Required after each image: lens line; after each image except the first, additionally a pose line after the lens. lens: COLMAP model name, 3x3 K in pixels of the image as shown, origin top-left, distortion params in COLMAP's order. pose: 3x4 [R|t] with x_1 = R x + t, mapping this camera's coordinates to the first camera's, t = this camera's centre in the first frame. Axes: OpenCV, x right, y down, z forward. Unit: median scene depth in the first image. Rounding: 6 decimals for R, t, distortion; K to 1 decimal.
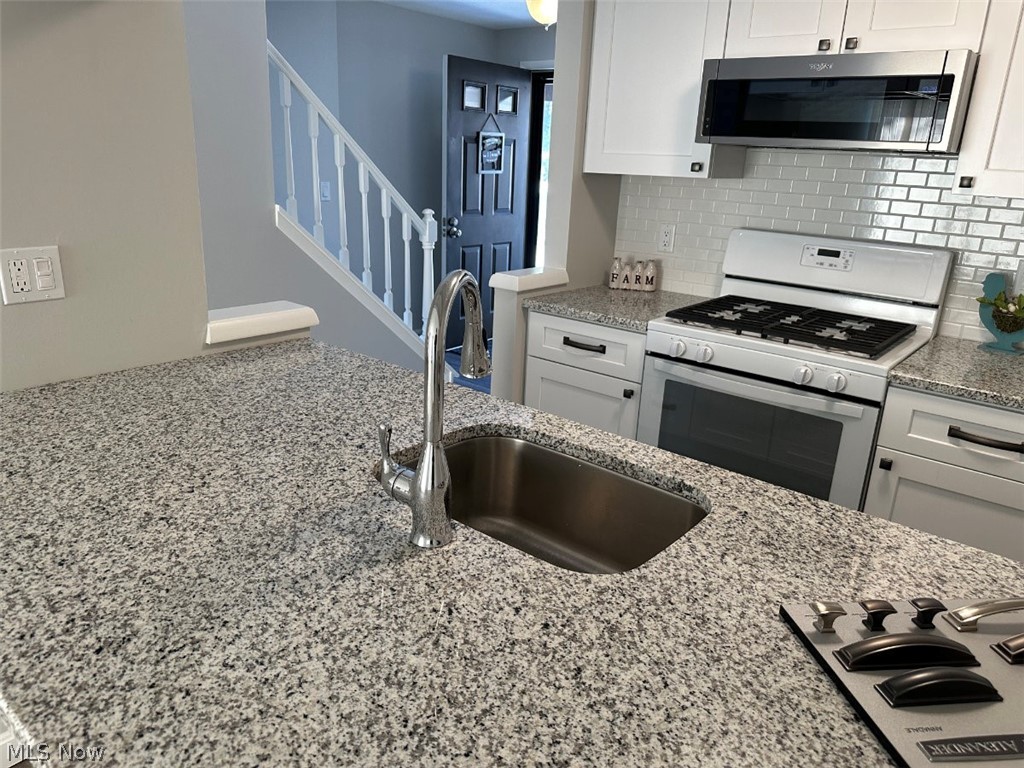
lens RADIAL K [[722.1, 0, 508.1], [0, 722.1, 386.1], [0, 0, 1]] dist [0.049842, -0.060055]
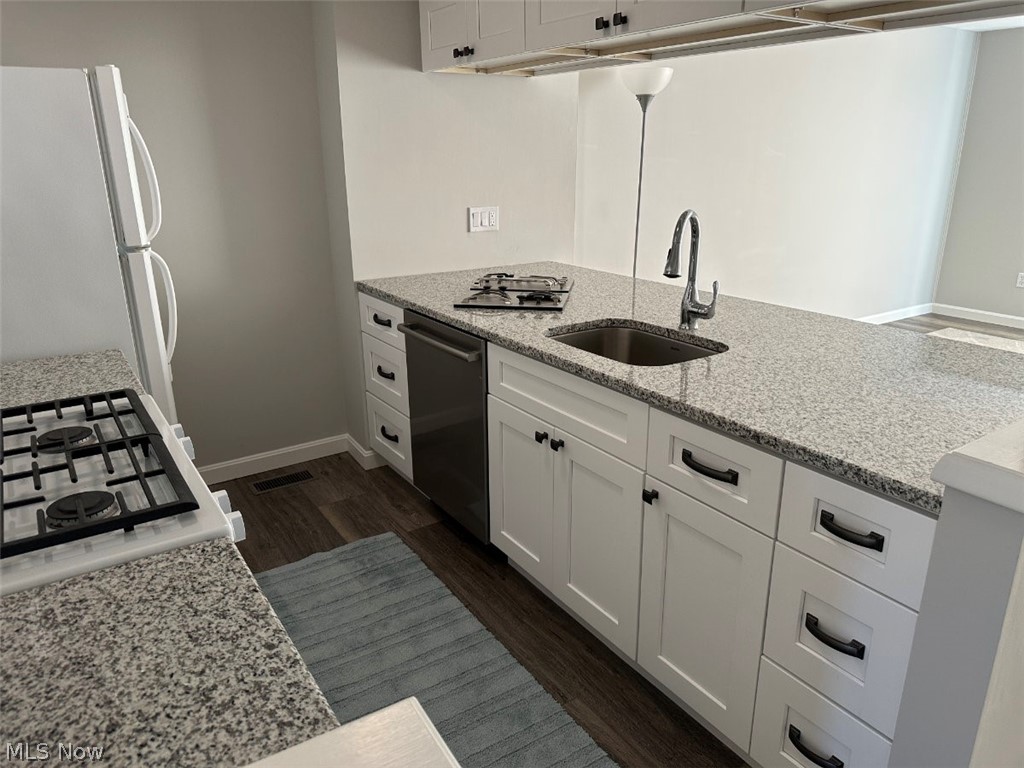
lens RADIAL K [[722.1, 0, 512.7], [0, 722.1, 375.8], [0, 0, 1]] dist [0.049842, -0.060055]
pose [[-0.959949, -0.123544, 0.251467, -0.078589], [0.046120, 0.815609, 0.576762, -0.471008], [-0.276354, 0.565260, -0.777245, 1.421956]]
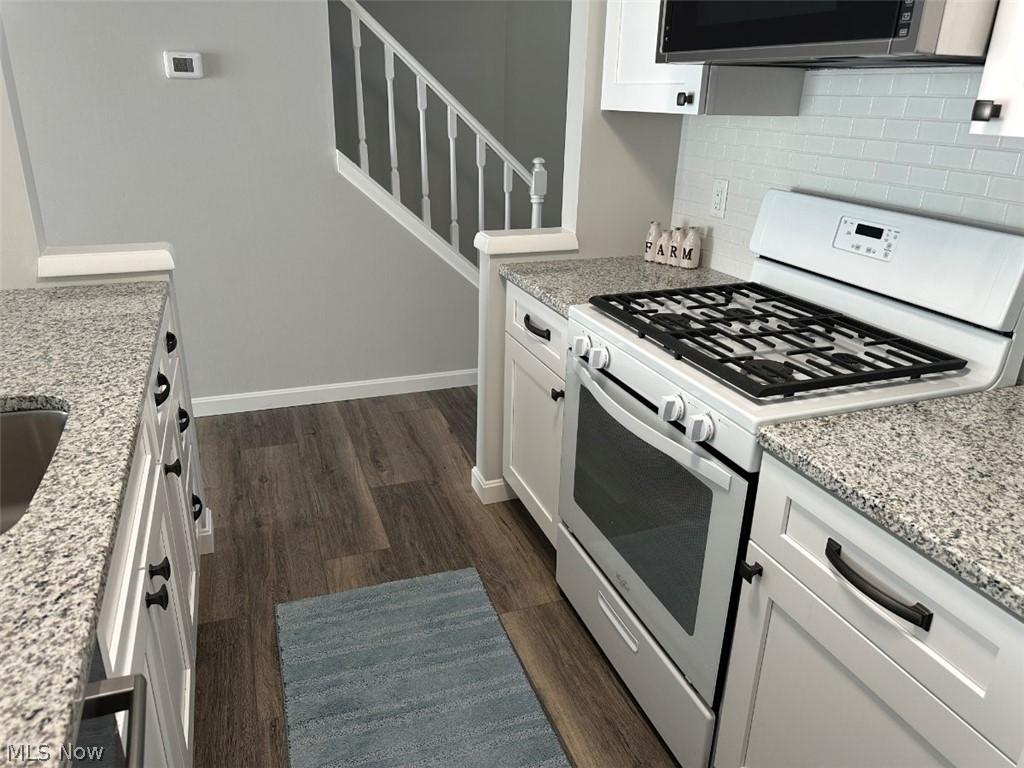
lens RADIAL K [[722.1, 0, 507.9], [0, 722.1, 374.4], [0, 0, 1]] dist [0.049842, -0.060055]
pose [[0.869460, 0.154533, -0.469212, 0.579731], [-0.133889, 0.987978, 0.077287, -0.077448], [0.475514, -0.004375, 0.879697, 0.338327]]
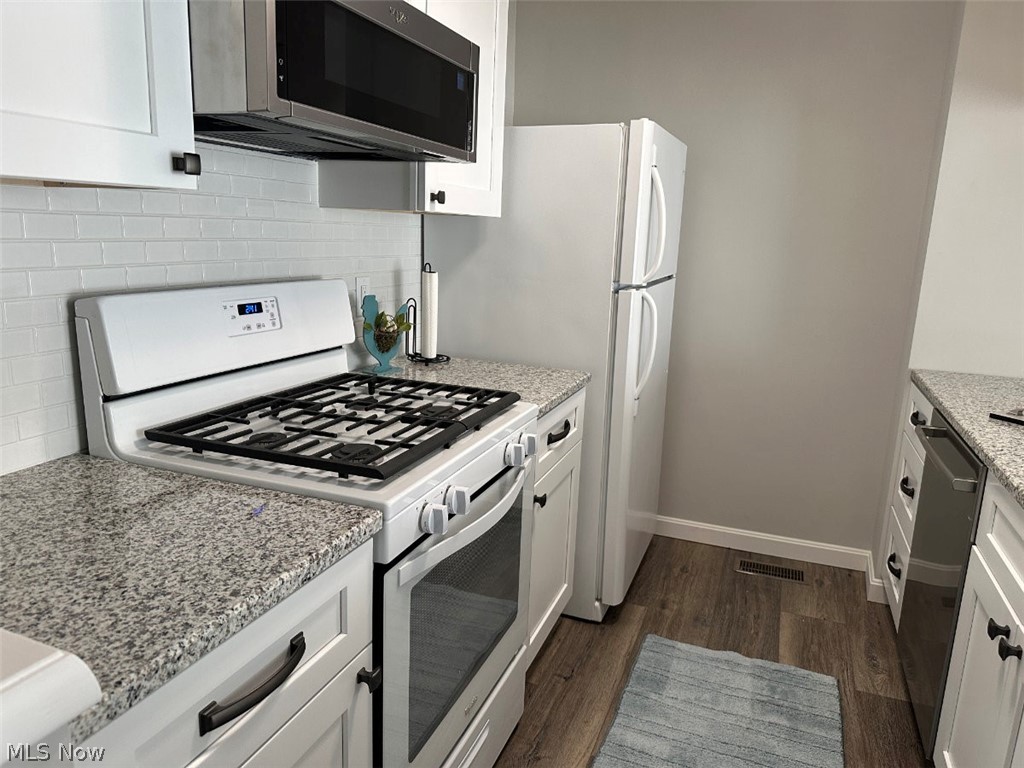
lens RADIAL K [[722.1, 0, 511.5], [0, 722.1, 386.8], [0, 0, 1]] dist [0.049842, -0.060055]
pose [[-0.324860, -0.257006, 0.910173, -0.259594], [0.239529, 0.908635, 0.342064, -0.336129], [-0.914927, 0.329135, -0.233619, 1.151436]]
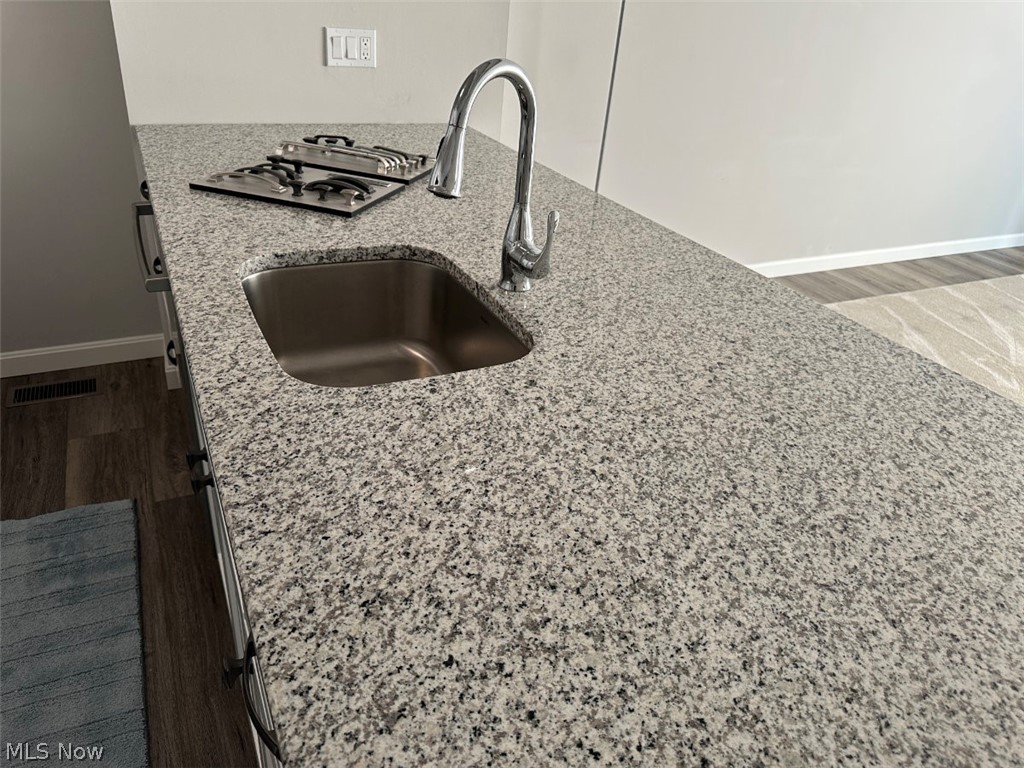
lens RADIAL K [[722.1, 0, 512.8], [0, 722.1, 380.4], [0, 0, 1]] dist [0.049842, -0.060055]
pose [[-0.908350, -0.300191, 0.291178, -0.246470], [0.005848, 0.687064, 0.726573, -0.279974], [-0.418169, 0.661686, -0.622339, 0.902837]]
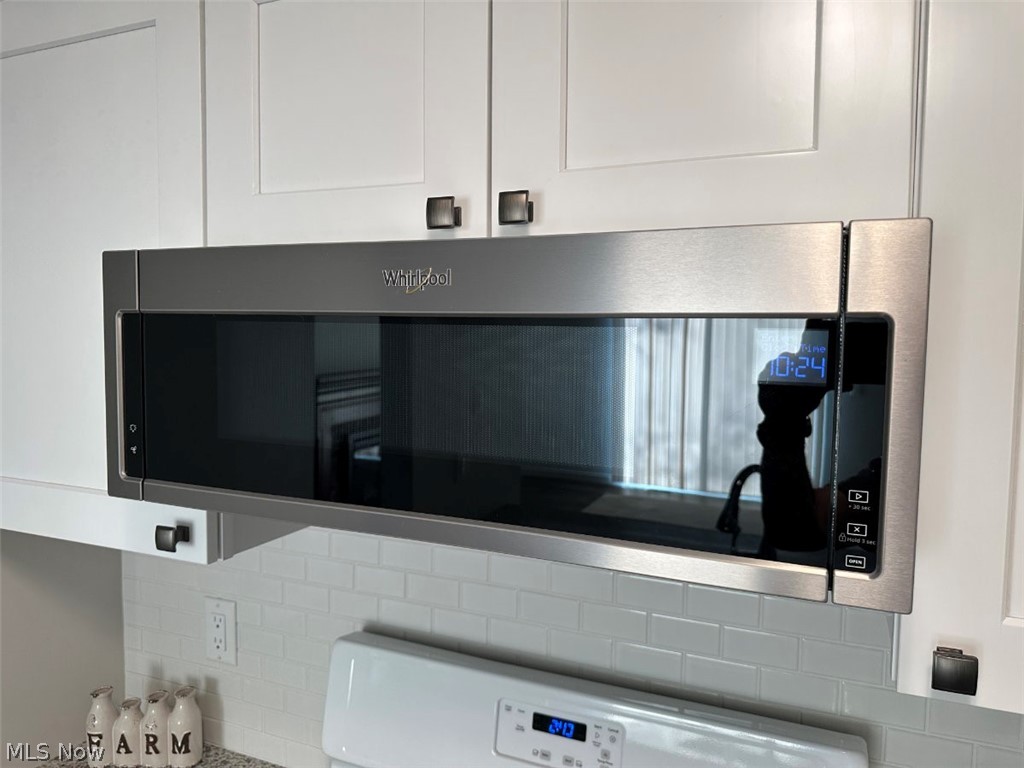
lens RADIAL K [[722.1, 0, 499.1], [0, 722.1, 400.8], [0, 0, 1]] dist [0.049842, -0.060055]
pose [[0.959846, -0.056315, 0.274816, 0.377972], [0.114484, 0.972987, -0.200473, -0.329145], [-0.256102, 0.223886, 0.940365, 0.733873]]
